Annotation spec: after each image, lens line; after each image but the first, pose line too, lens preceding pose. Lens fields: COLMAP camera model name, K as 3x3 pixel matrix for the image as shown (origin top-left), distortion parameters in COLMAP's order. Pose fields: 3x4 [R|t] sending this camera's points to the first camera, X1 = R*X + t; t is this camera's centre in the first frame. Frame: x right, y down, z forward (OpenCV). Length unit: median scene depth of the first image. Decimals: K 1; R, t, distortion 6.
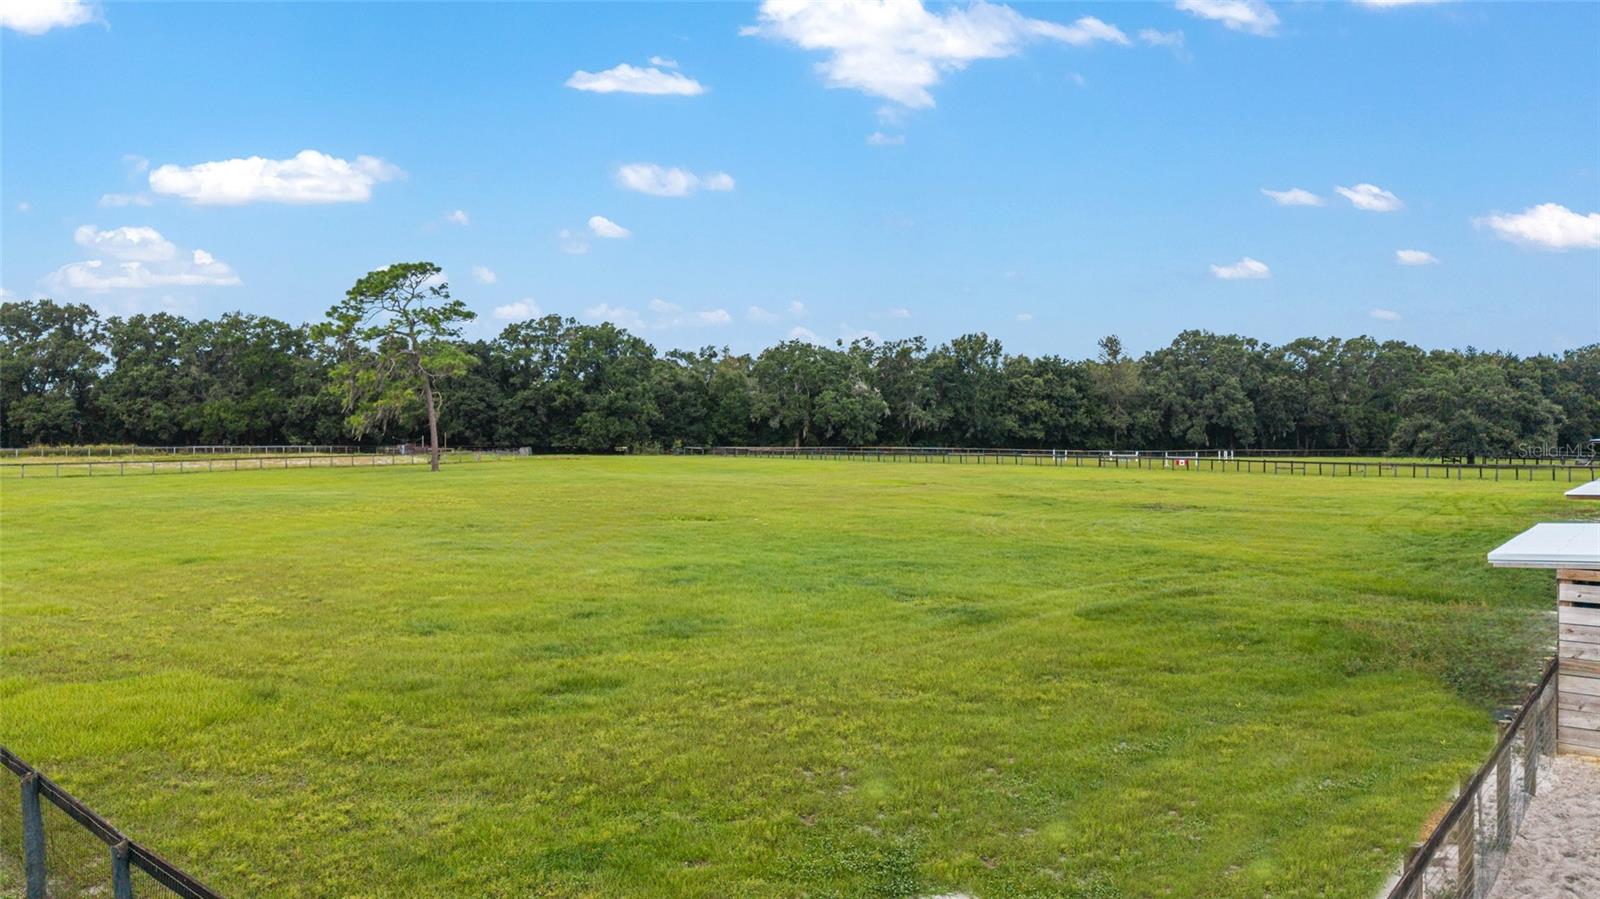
lens RADIAL K [[1064.7, 0, 798.2], [0, 1064.7, 460.4], [0, 0, 1]] dist [0.035664, -0.041423]
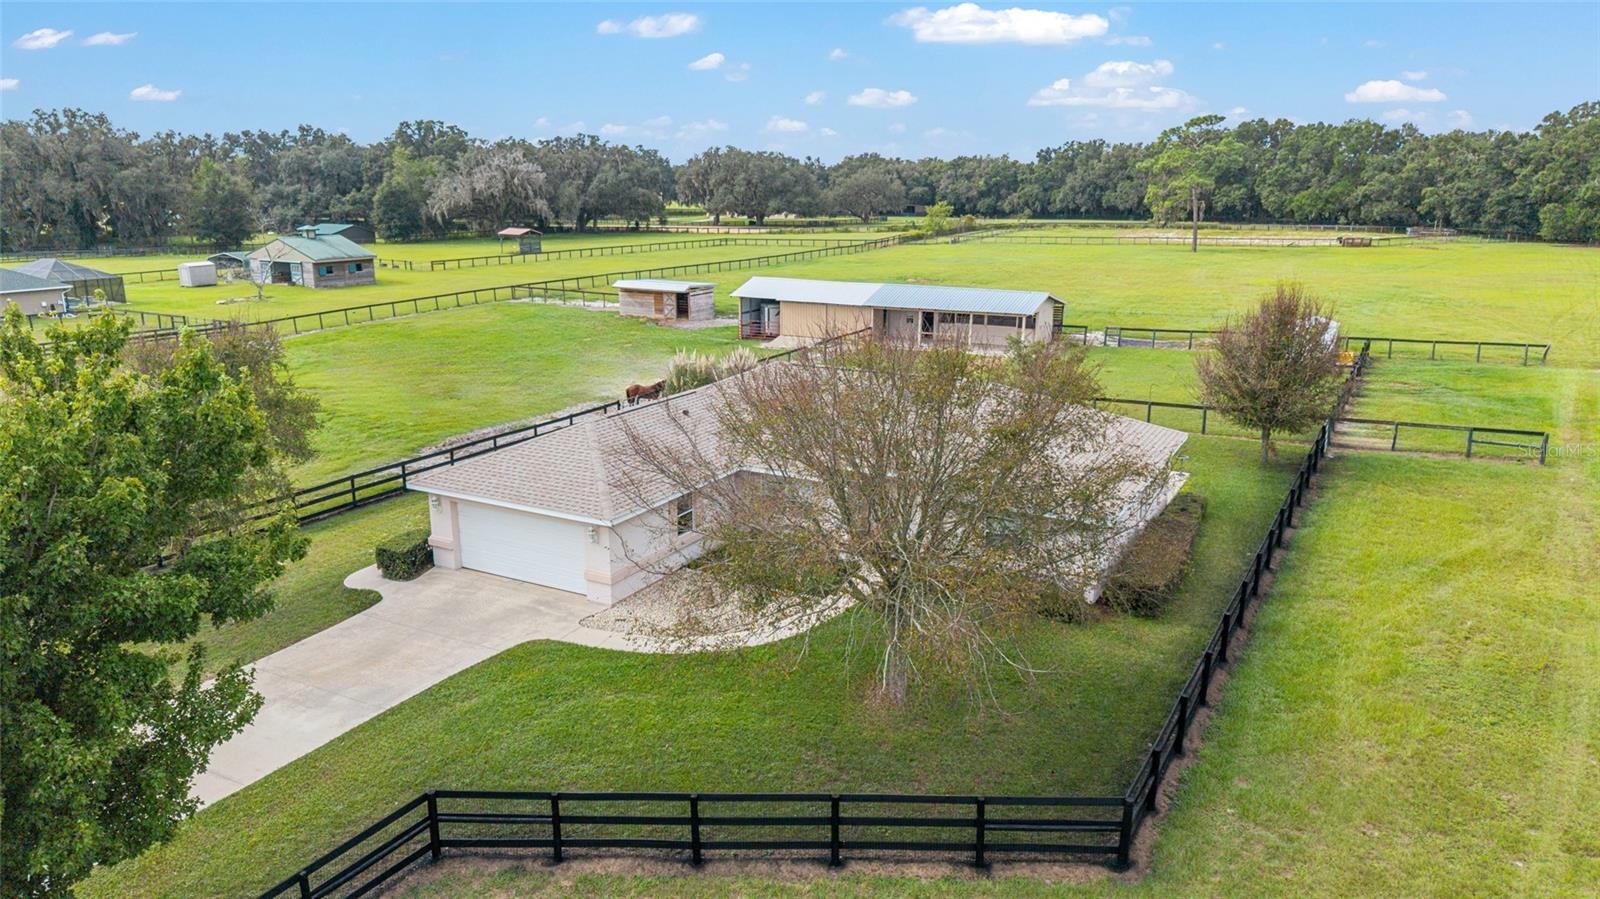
lens RADIAL K [[1064.7, 0, 798.2], [0, 1064.7, 460.4], [0, 0, 1]] dist [0.035664, -0.041423]
pose [[0.192210, 0.250318, -0.948892, 0.688646], [-0.022363, 0.967788, 0.250773, -0.046488], [0.981099, -0.026981, 0.191616, 0.063748]]
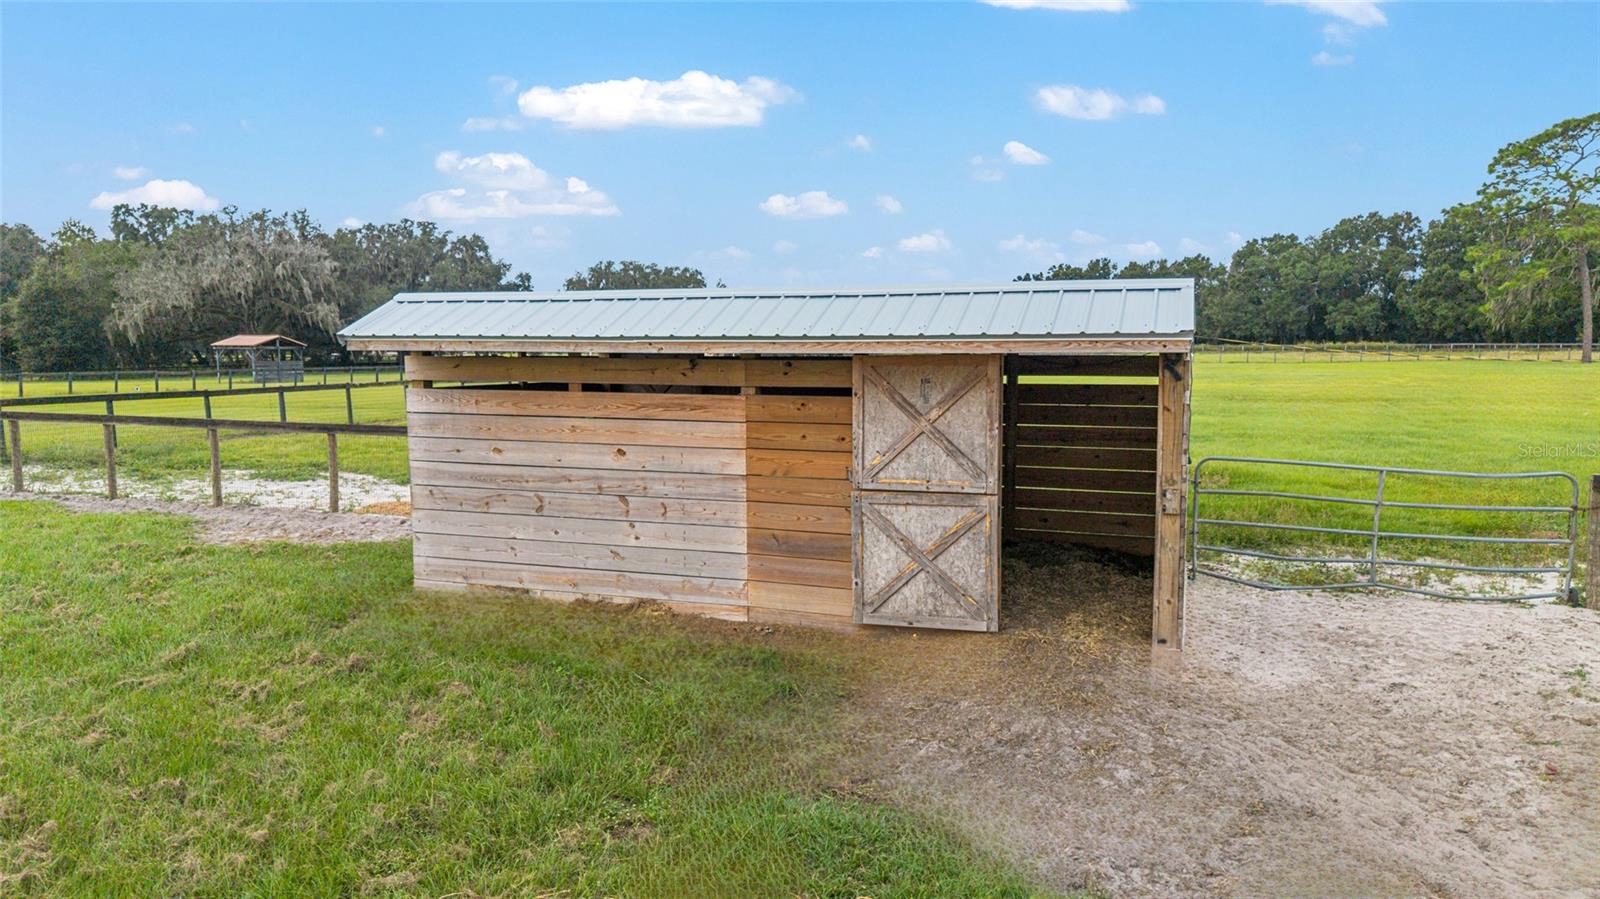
lens RADIAL K [[1064.7, 0, 798.2], [0, 1064.7, 460.4], [0, 0, 1]] dist [0.035664, -0.041423]
pose [[0.322808, 0.094194, -0.941766, 0.159086], [-0.018587, 0.995474, 0.093195, 0.011106], [0.946282, -0.012580, 0.323098, 0.083427]]
